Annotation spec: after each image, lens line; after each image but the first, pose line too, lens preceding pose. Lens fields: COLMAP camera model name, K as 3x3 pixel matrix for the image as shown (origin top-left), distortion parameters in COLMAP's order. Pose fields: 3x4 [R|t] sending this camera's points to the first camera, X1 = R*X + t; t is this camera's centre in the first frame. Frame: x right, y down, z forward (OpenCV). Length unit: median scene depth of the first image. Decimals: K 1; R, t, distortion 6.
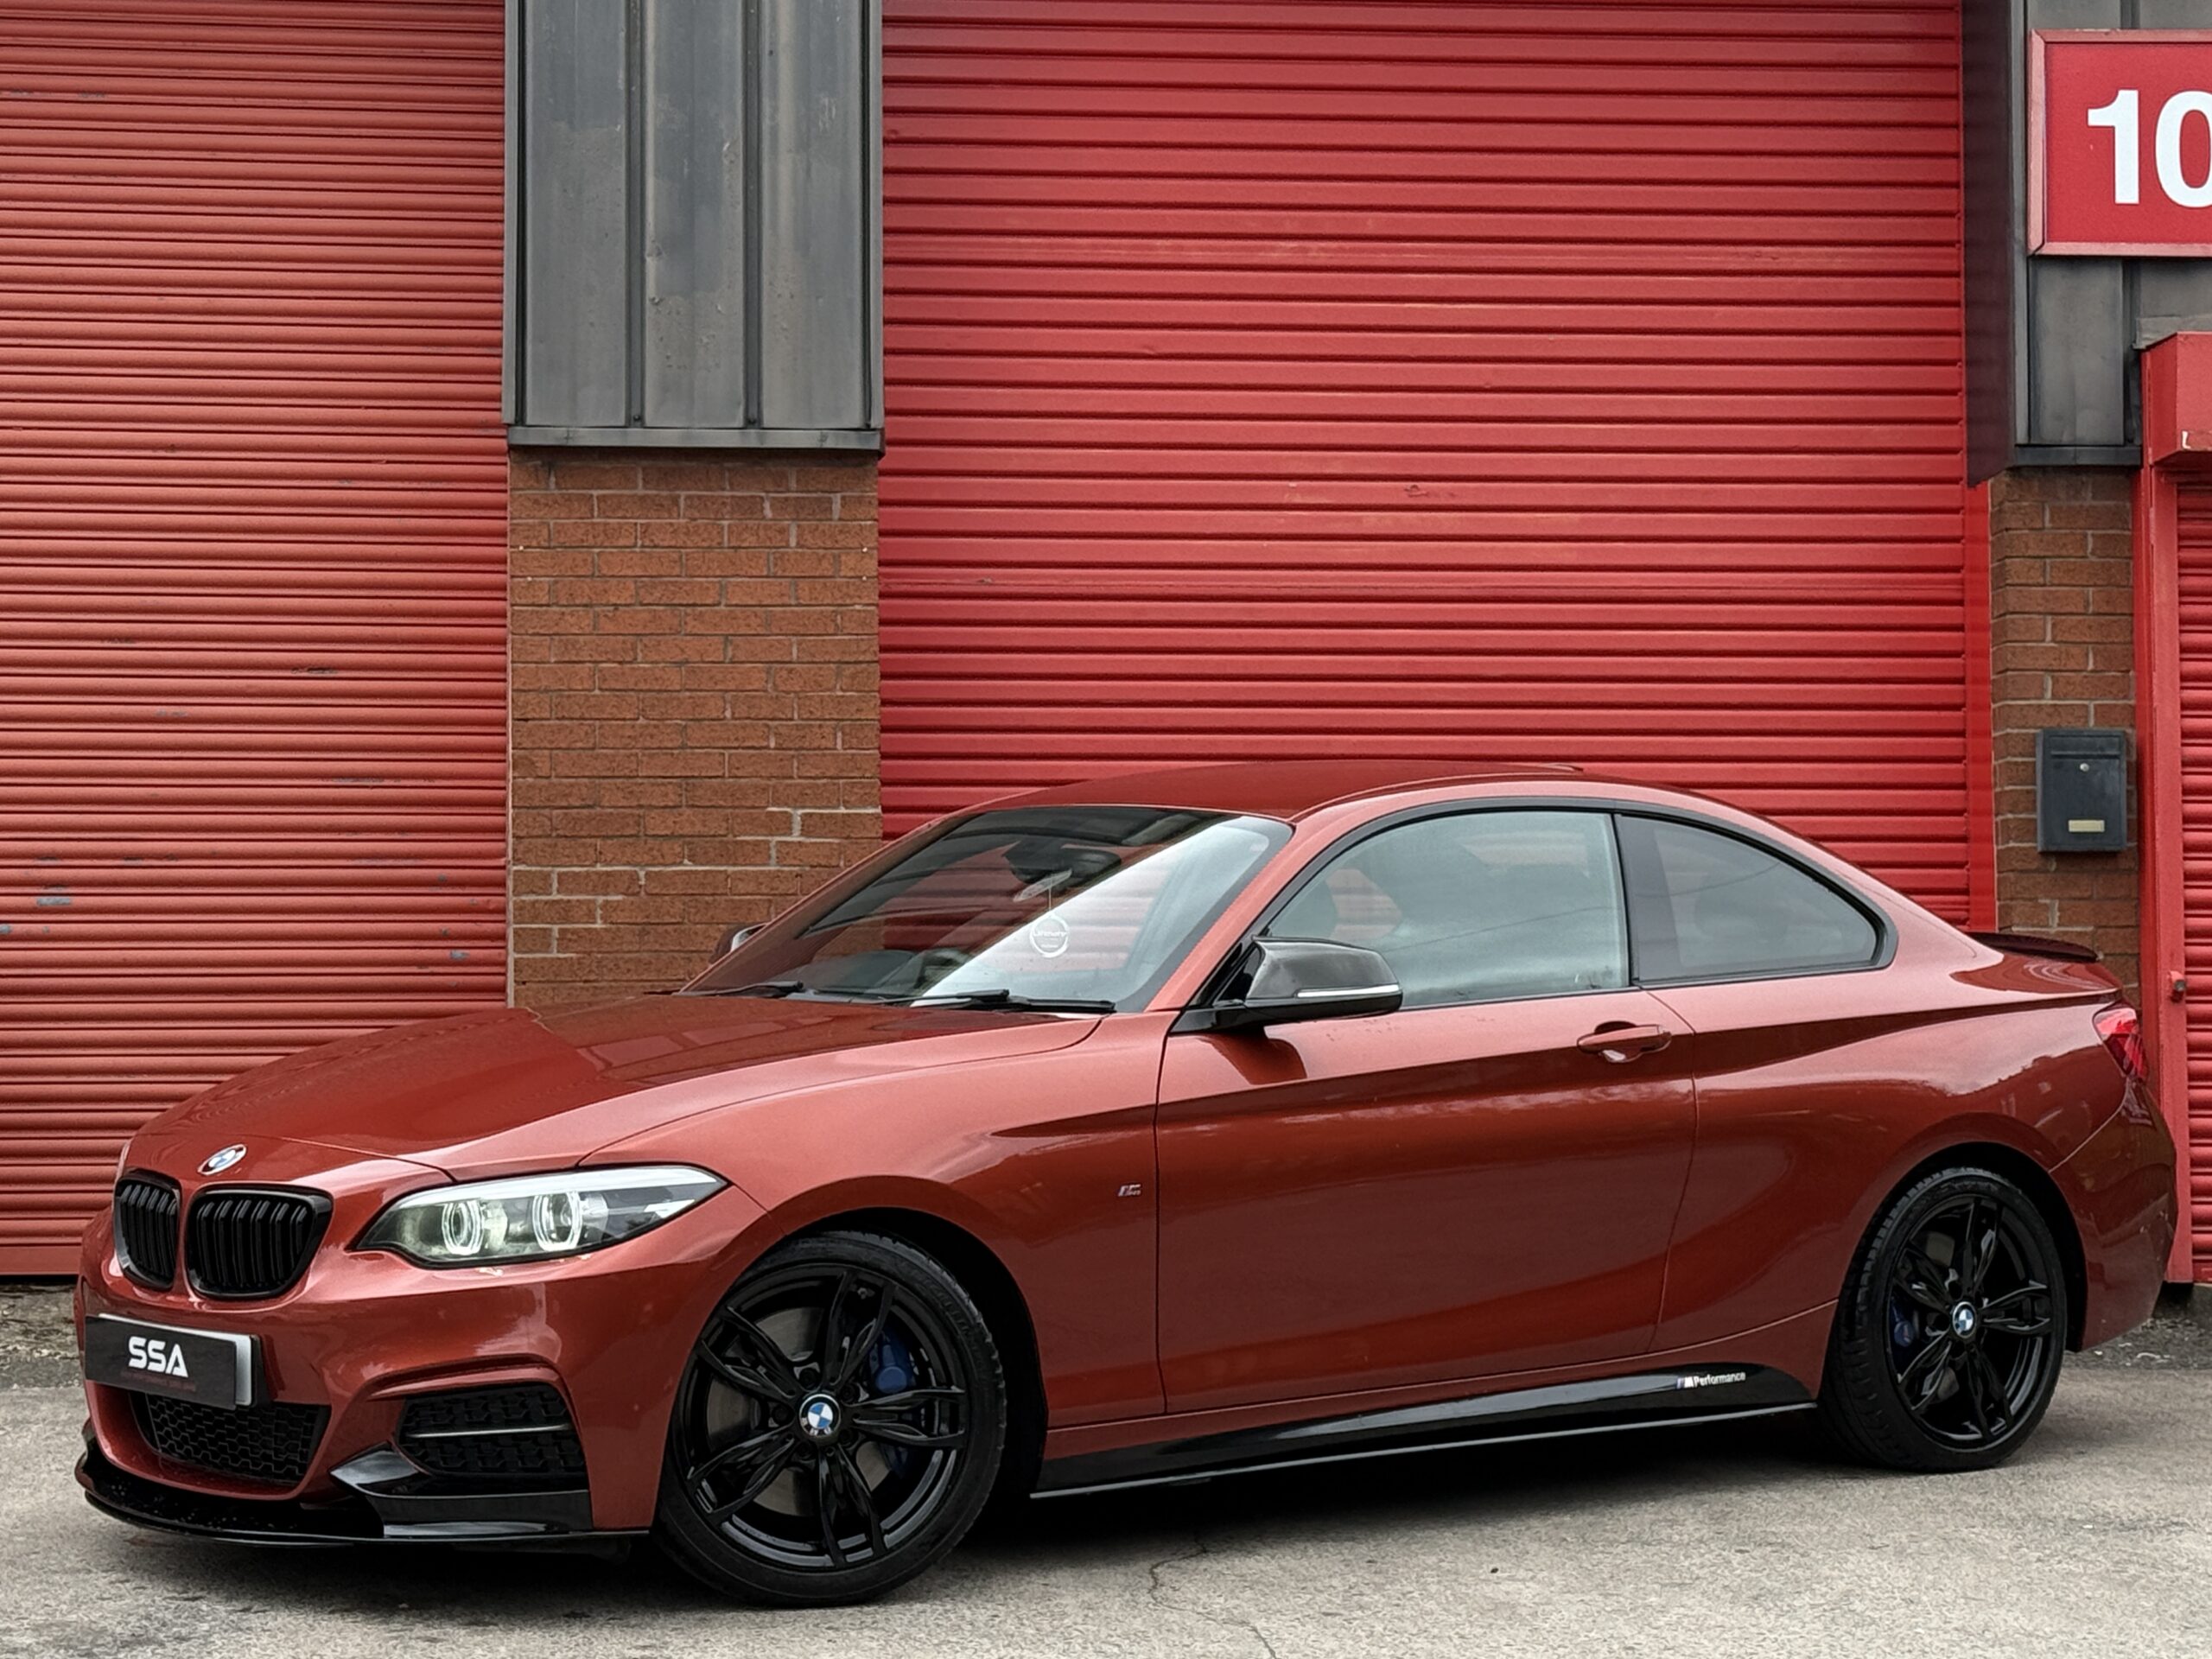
lens RADIAL K [[4788.6, 0, 1076.3], [0, 4788.6, 821.3], [0, 0, 1]] dist [0.144926, 0.000000]
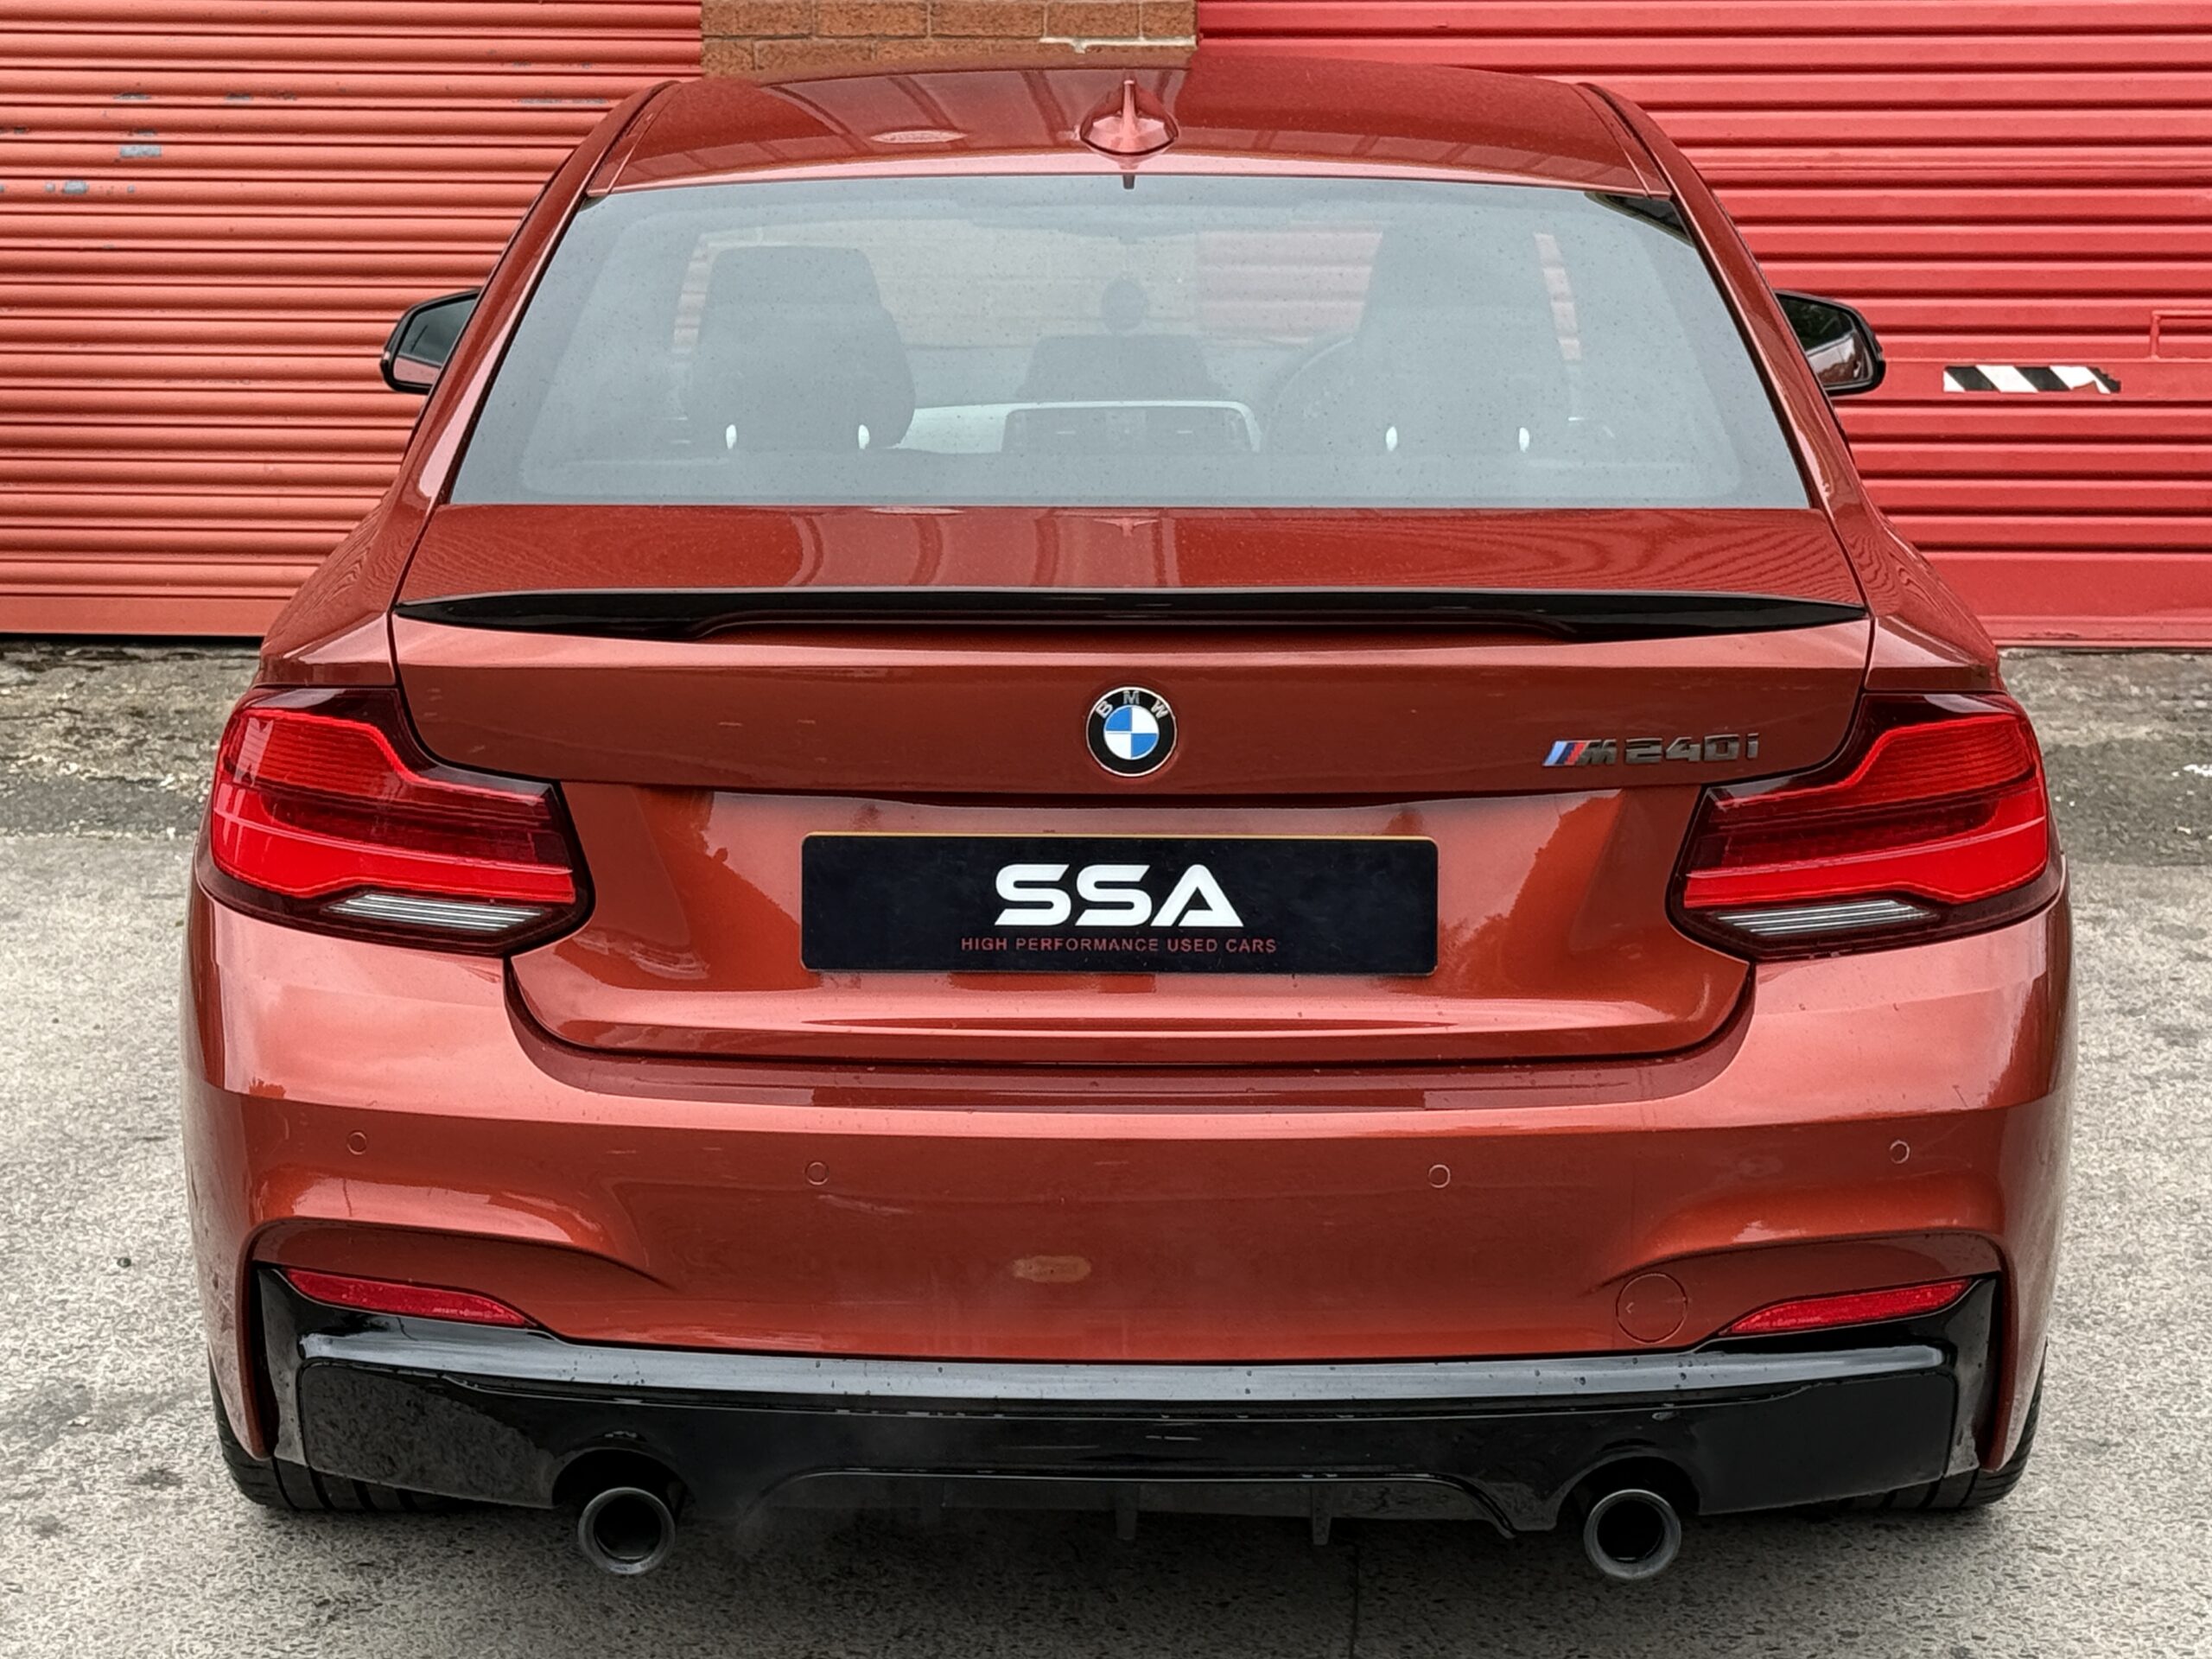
lens RADIAL K [[4788.6, 0, 1089.5], [0, 4788.6, 893.6], [0, 0, 1]] dist [0.144926, 0.000000]
pose [[0.988647, 0.028896, -0.147450, 0.056134], [0.001648, 0.979190, 0.202941, -0.024180], [0.150245, -0.200880, 0.968026, 0.256185]]
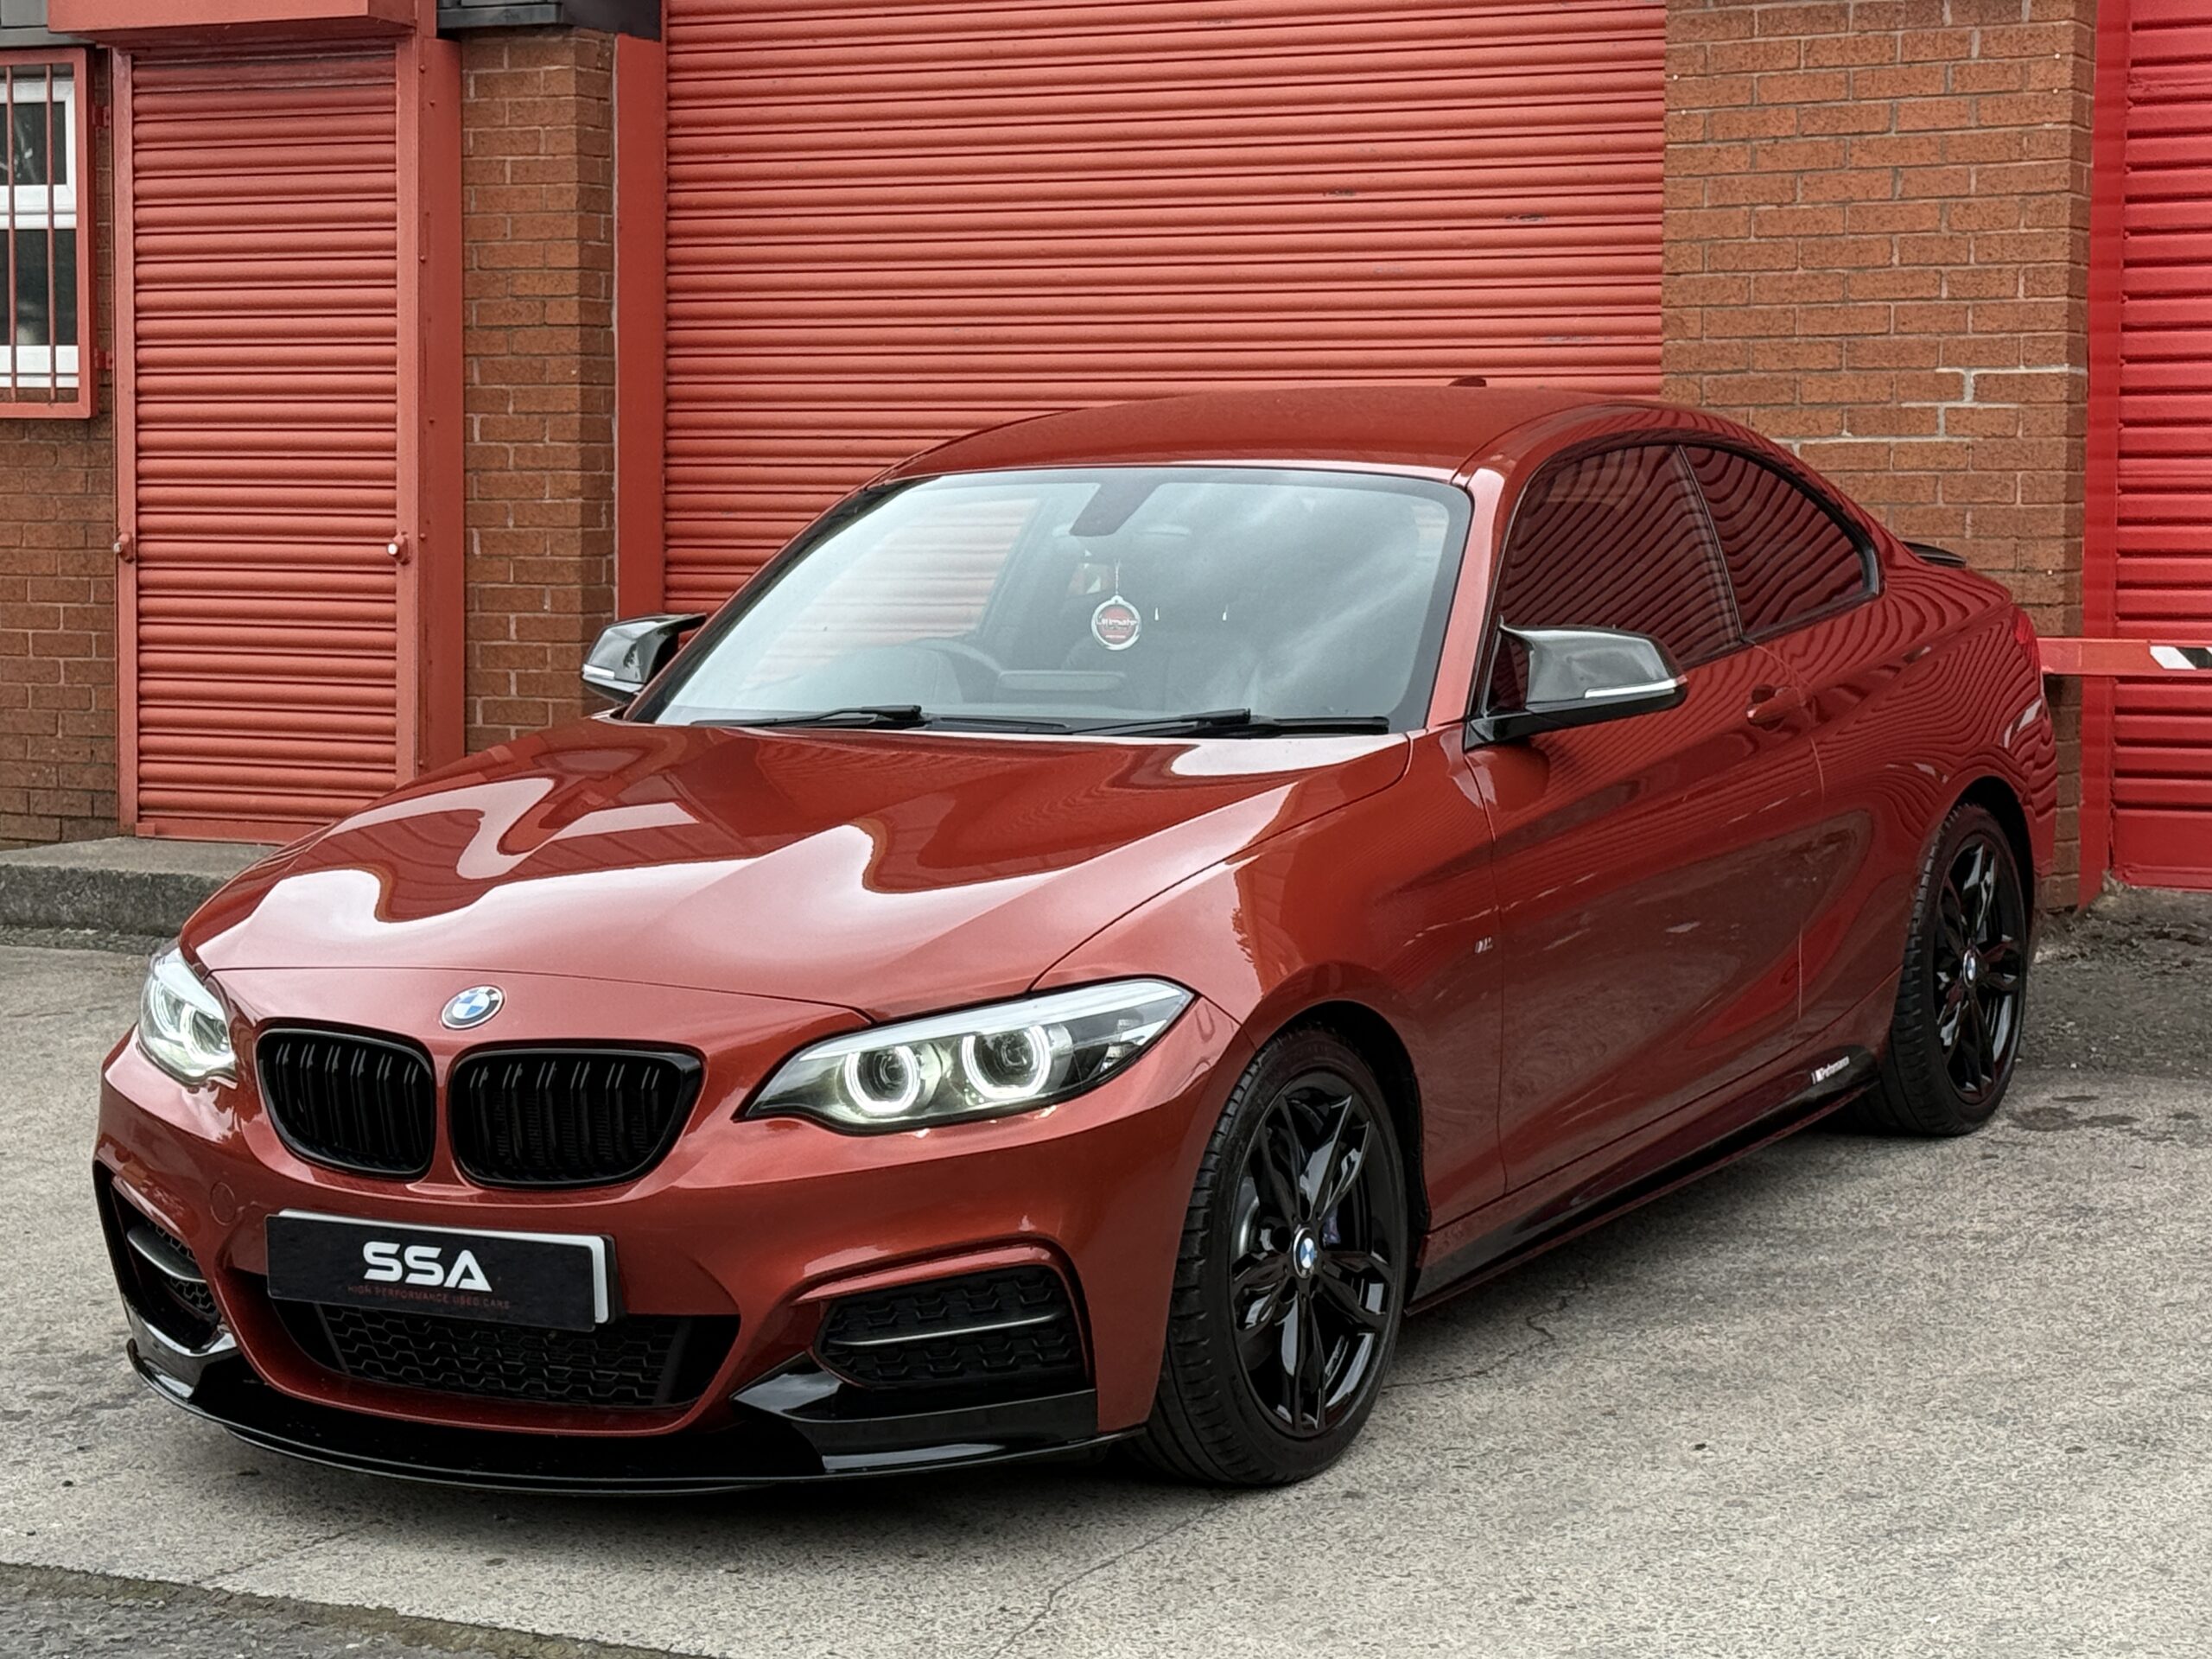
lens RADIAL K [[4788.6, 0, 1072.8], [0, 4788.6, 837.3], [0, 0, 1]] dist [0.144926, 0.000000]
pose [[0.828236, 0.044531, -0.558608, 0.294746], [0.032082, 0.991435, 0.126602, -0.033964], [0.559461, -0.122777, 0.819713, 0.192112]]
